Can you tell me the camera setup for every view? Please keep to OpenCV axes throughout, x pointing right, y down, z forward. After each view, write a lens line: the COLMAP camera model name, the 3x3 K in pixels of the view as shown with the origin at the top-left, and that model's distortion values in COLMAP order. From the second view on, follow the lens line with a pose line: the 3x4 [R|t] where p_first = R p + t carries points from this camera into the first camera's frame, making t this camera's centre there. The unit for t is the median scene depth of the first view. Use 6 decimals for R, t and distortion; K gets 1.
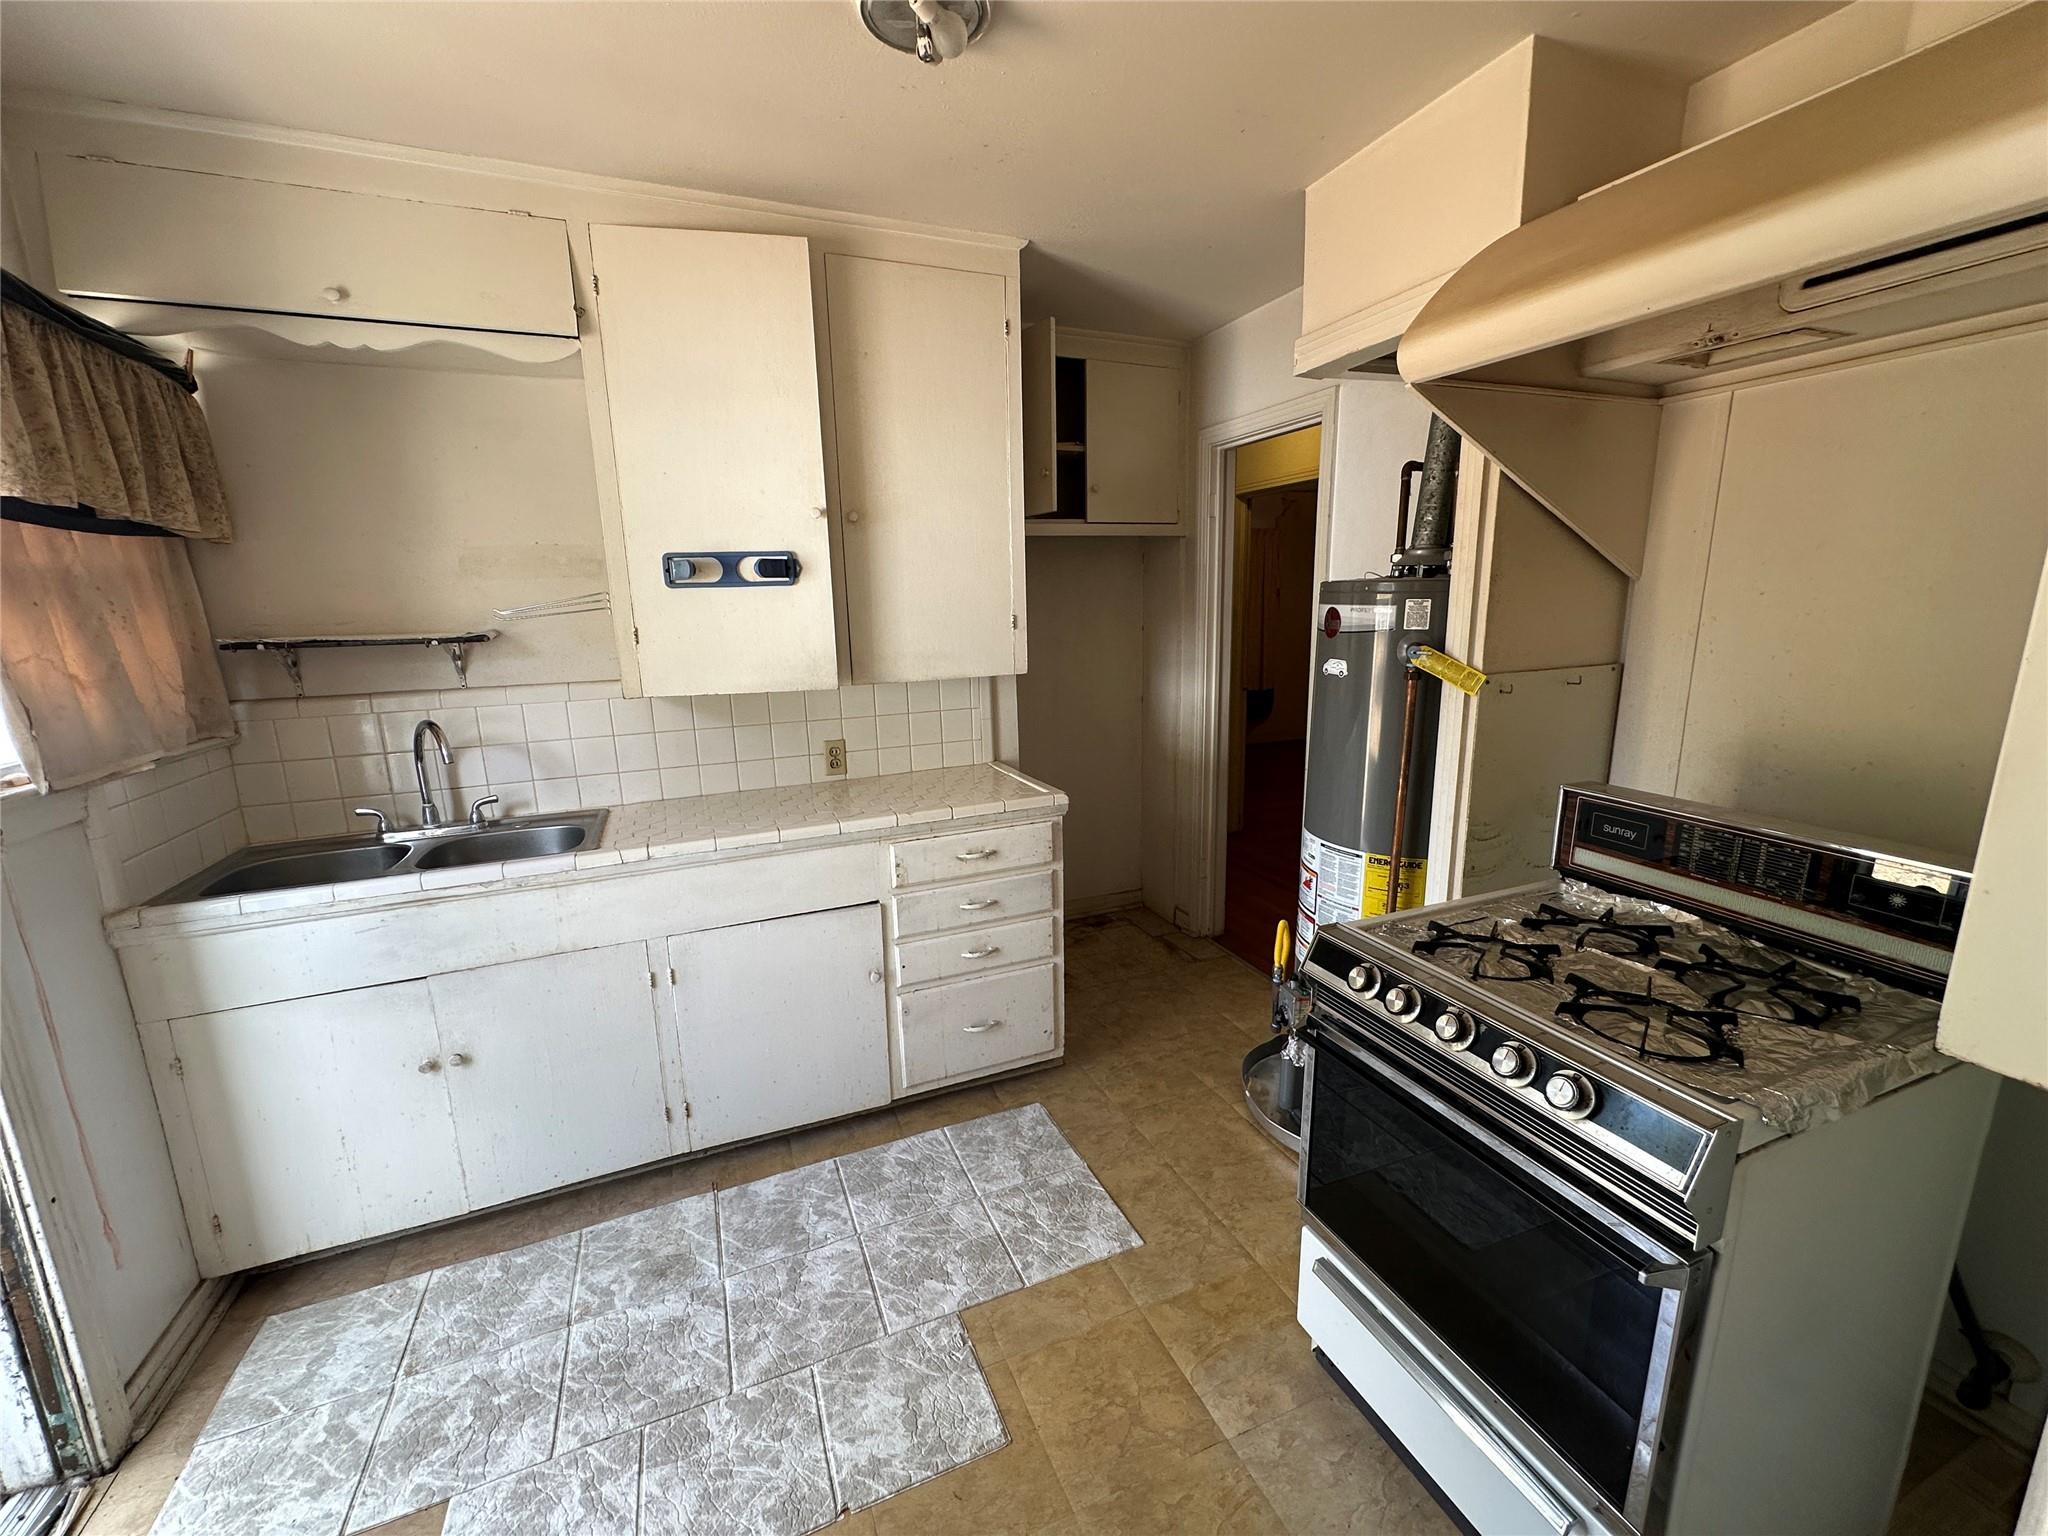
lens RADIAL K [[823.4, 0, 1022.0], [0, 823.4, 770.4], [0, 0, 1]] dist [-0.003892, 0.001157]
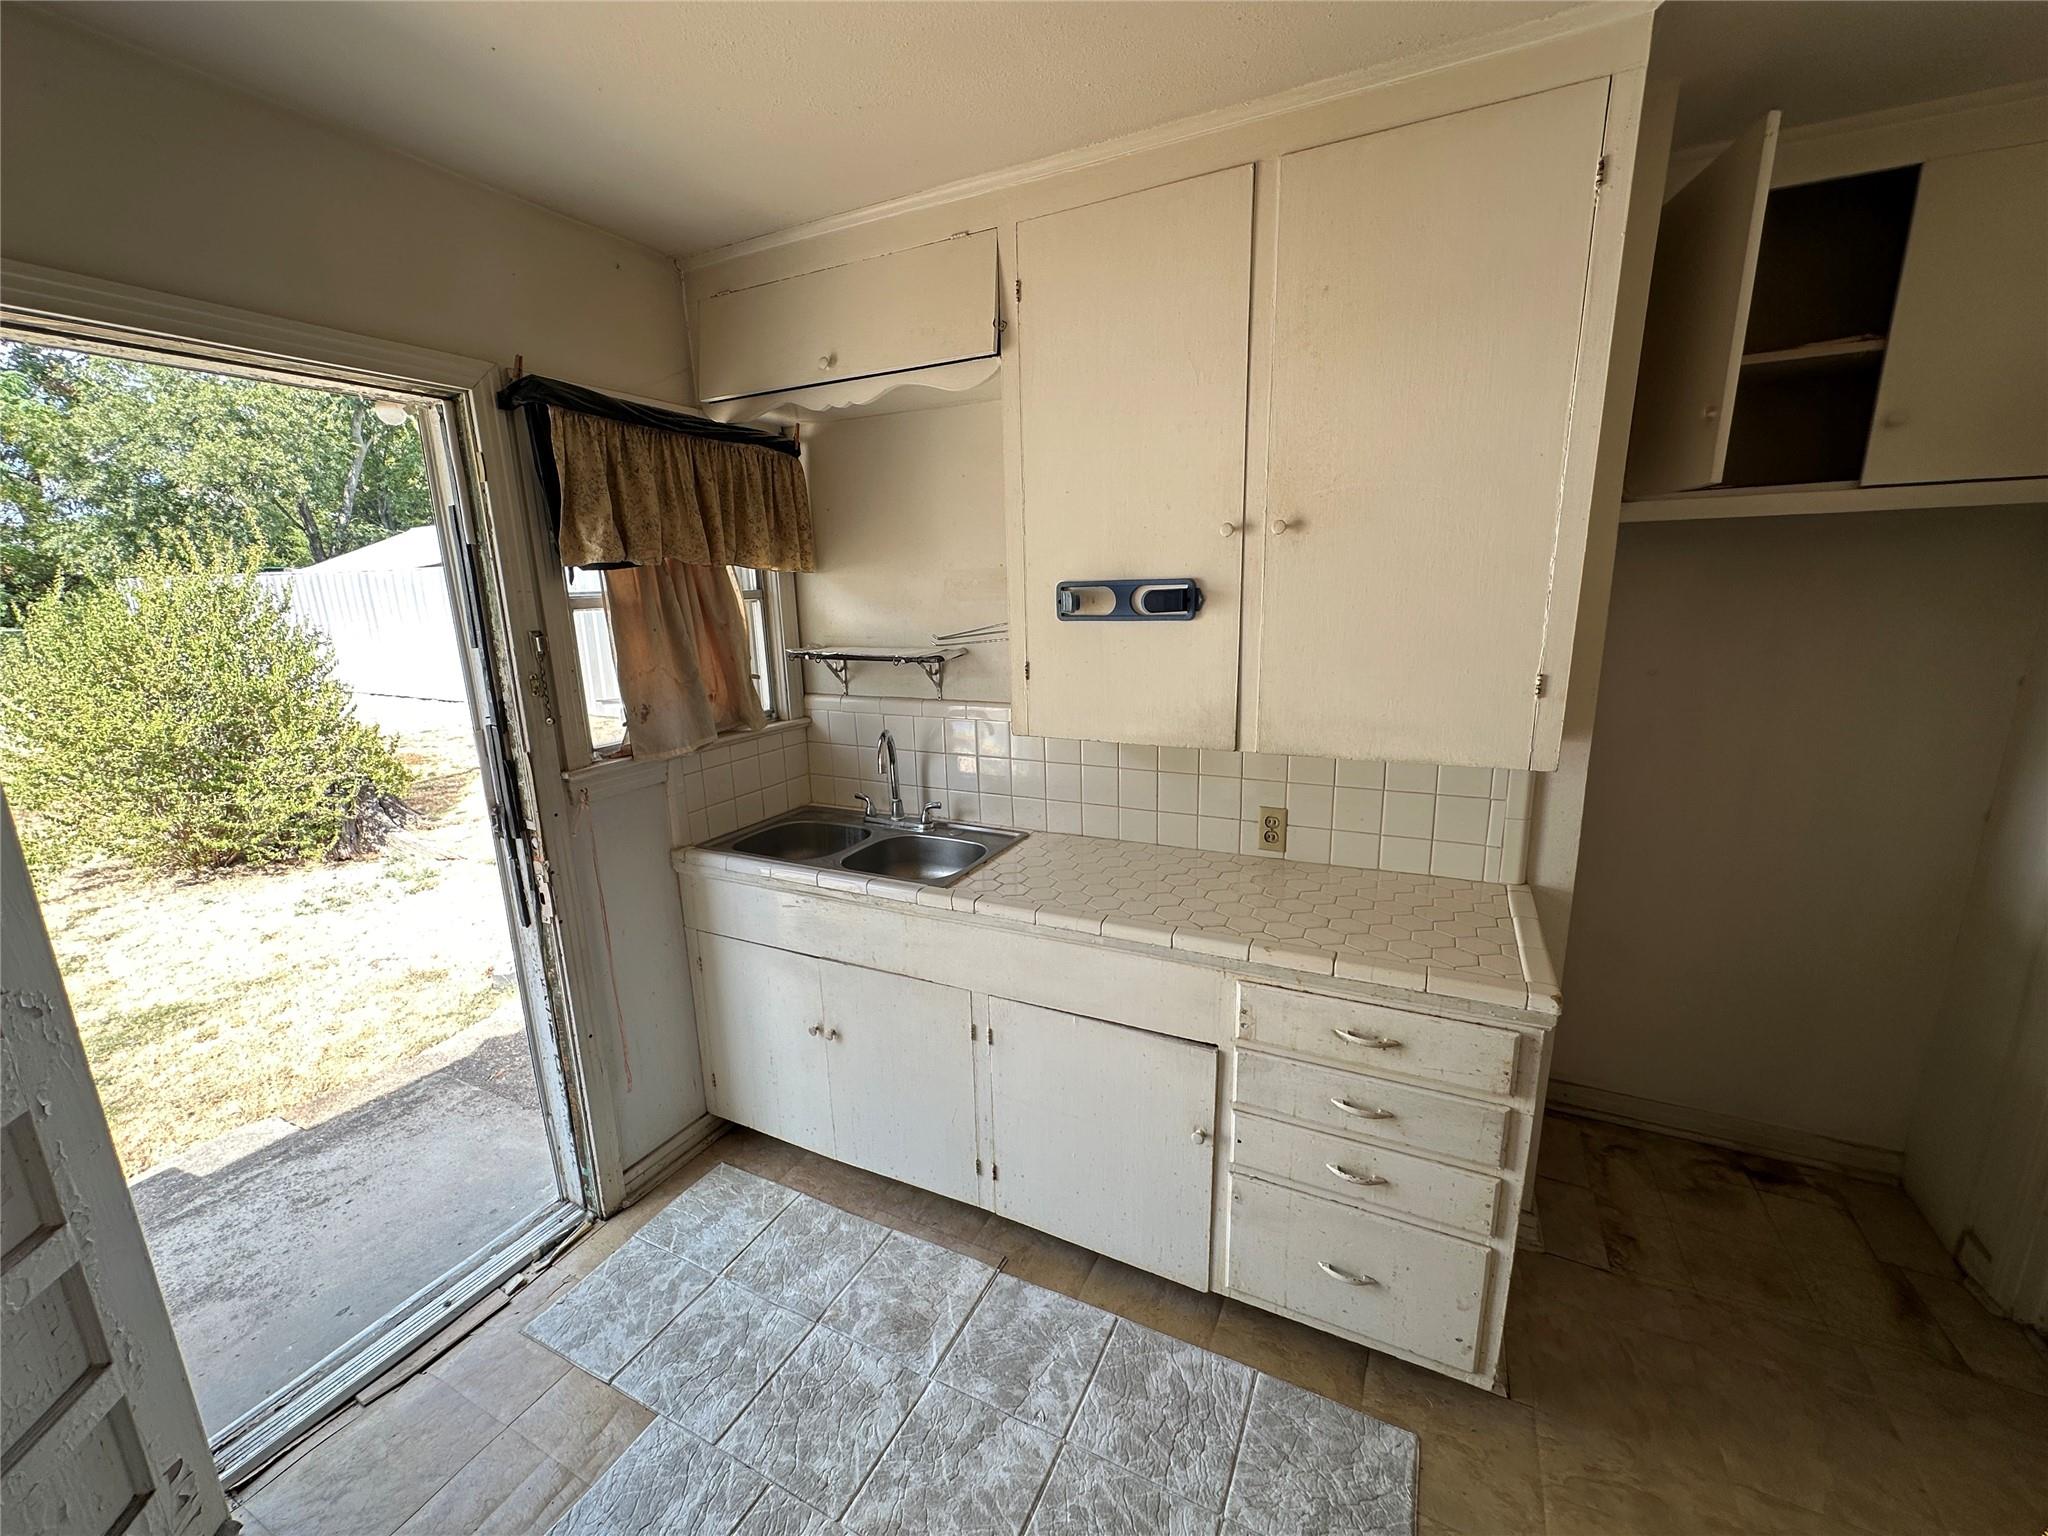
lens RADIAL K [[823.4, 0, 1023.9], [0, 823.4, 767.3], [0, 0, 1]] dist [-0.003892, 0.001157]
pose [[0.649020, 0.178827, -0.739455, 0.245945], [-0.144419, 0.983267, 0.111033, -0.165699], [0.746938, 0.034728, 0.663987, 0.398029]]
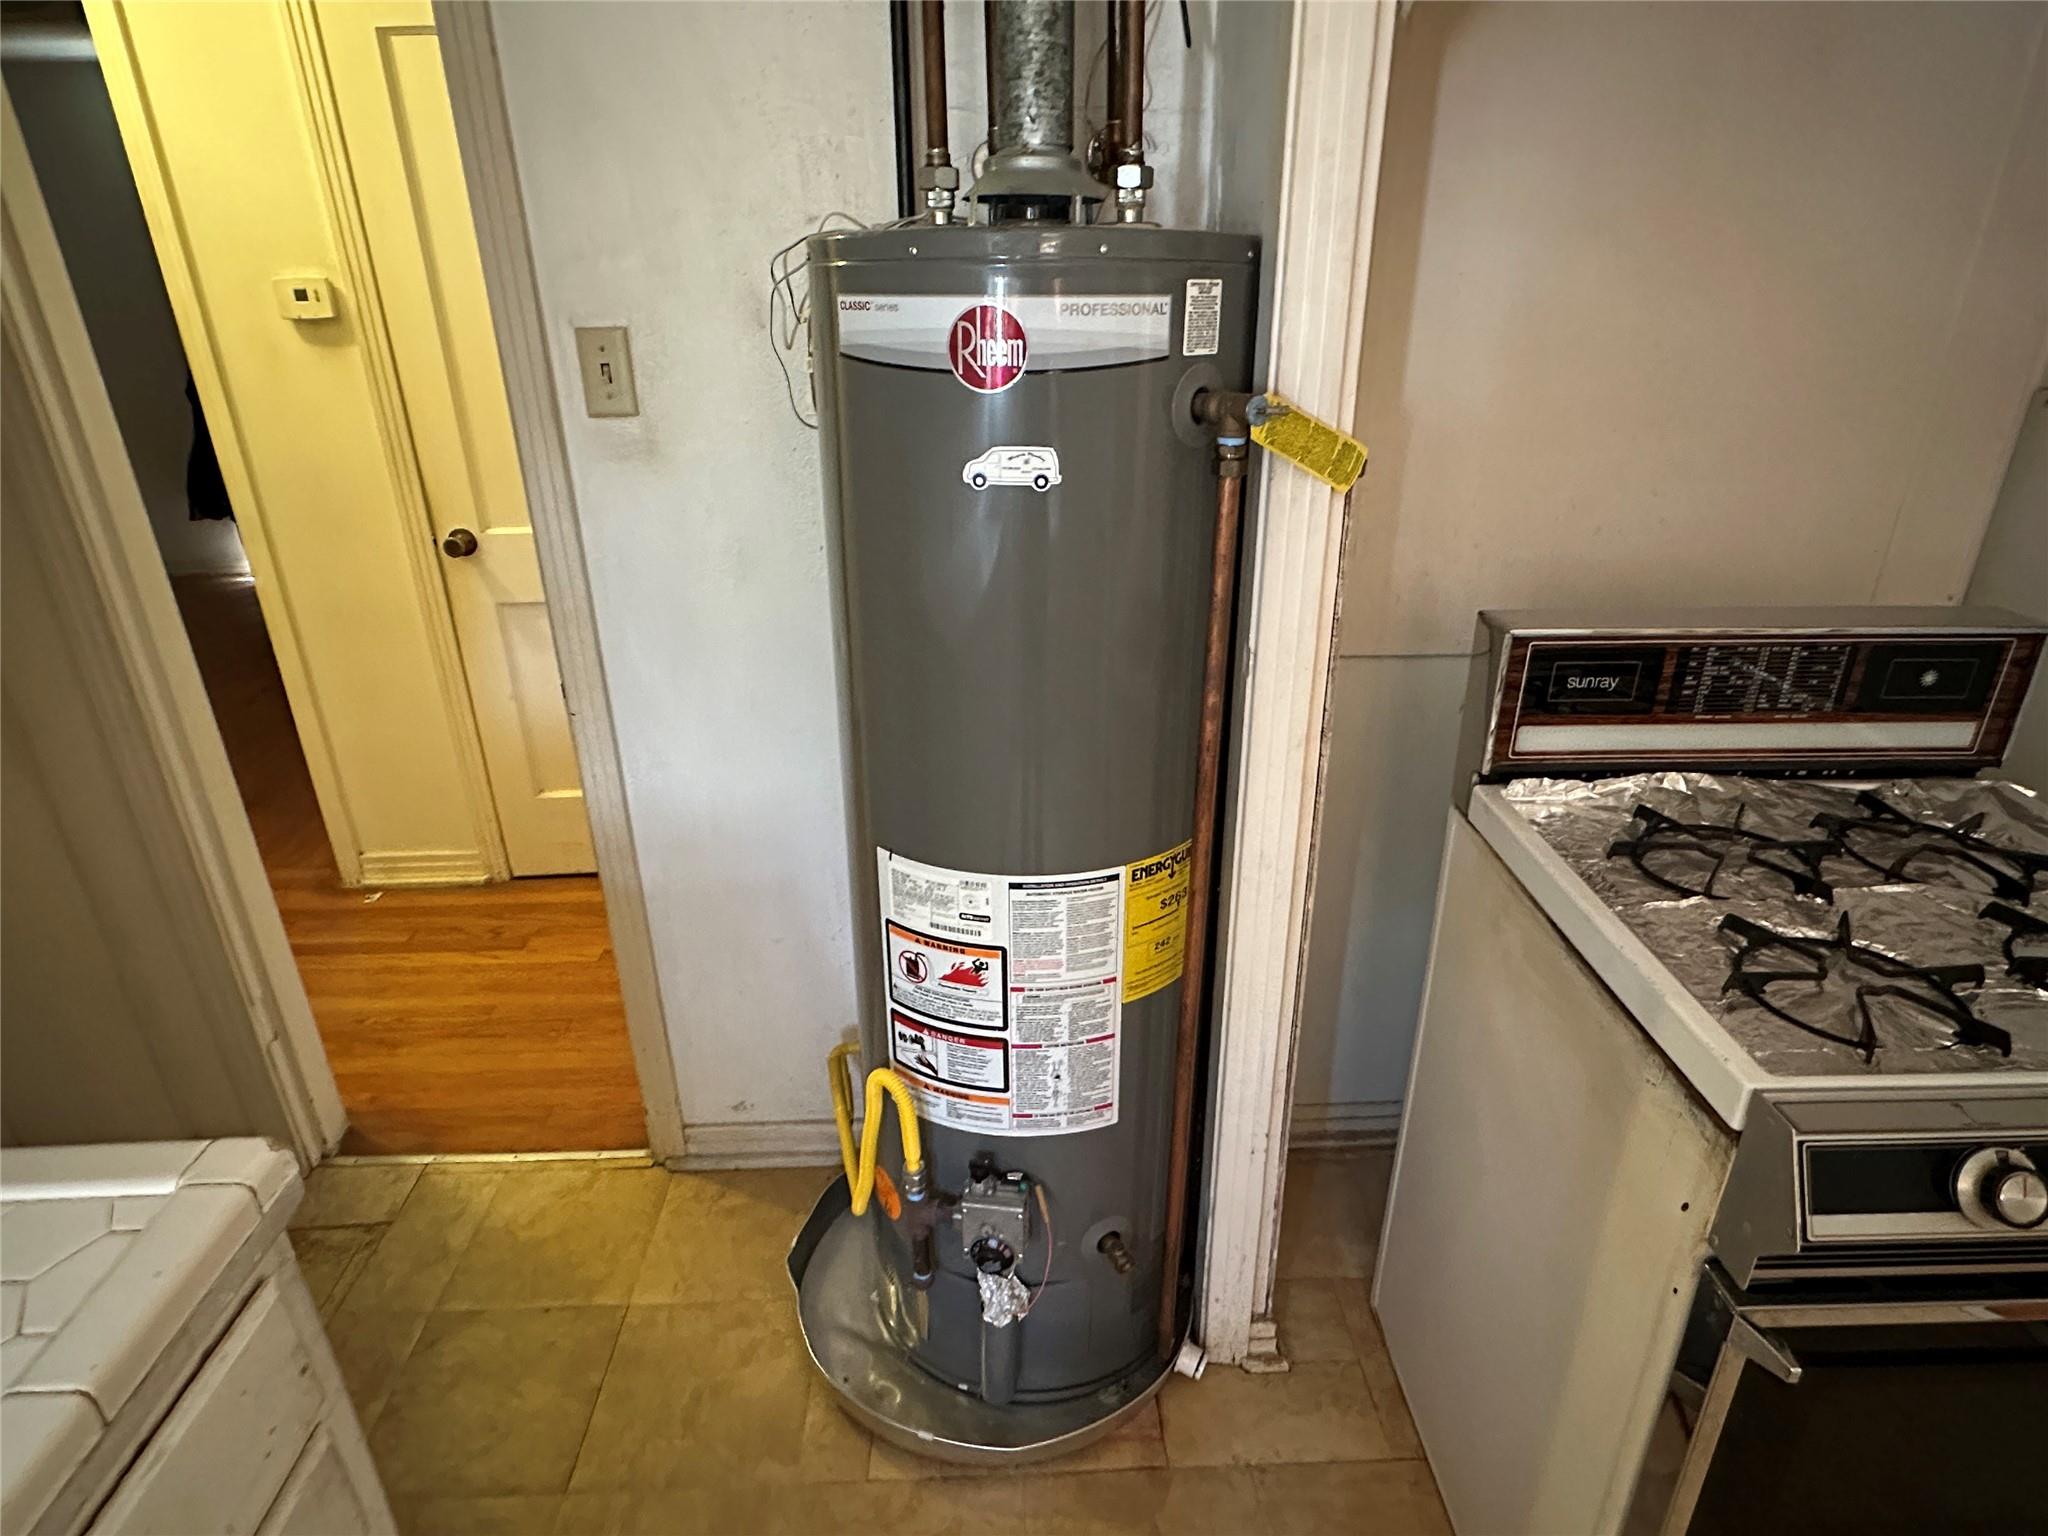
lens RADIAL K [[1146.7, 0, 1017.4], [0, 1146.7, 791.5], [0, 0, 1]] dist [-0.003870, 0.001171]
pose [[0.358586, -0.370618, 0.856772, -0.140682], [0.198353, 0.927101, 0.318024, -0.154365], [-0.912180, 0.055905, 0.405959, 0.781268]]
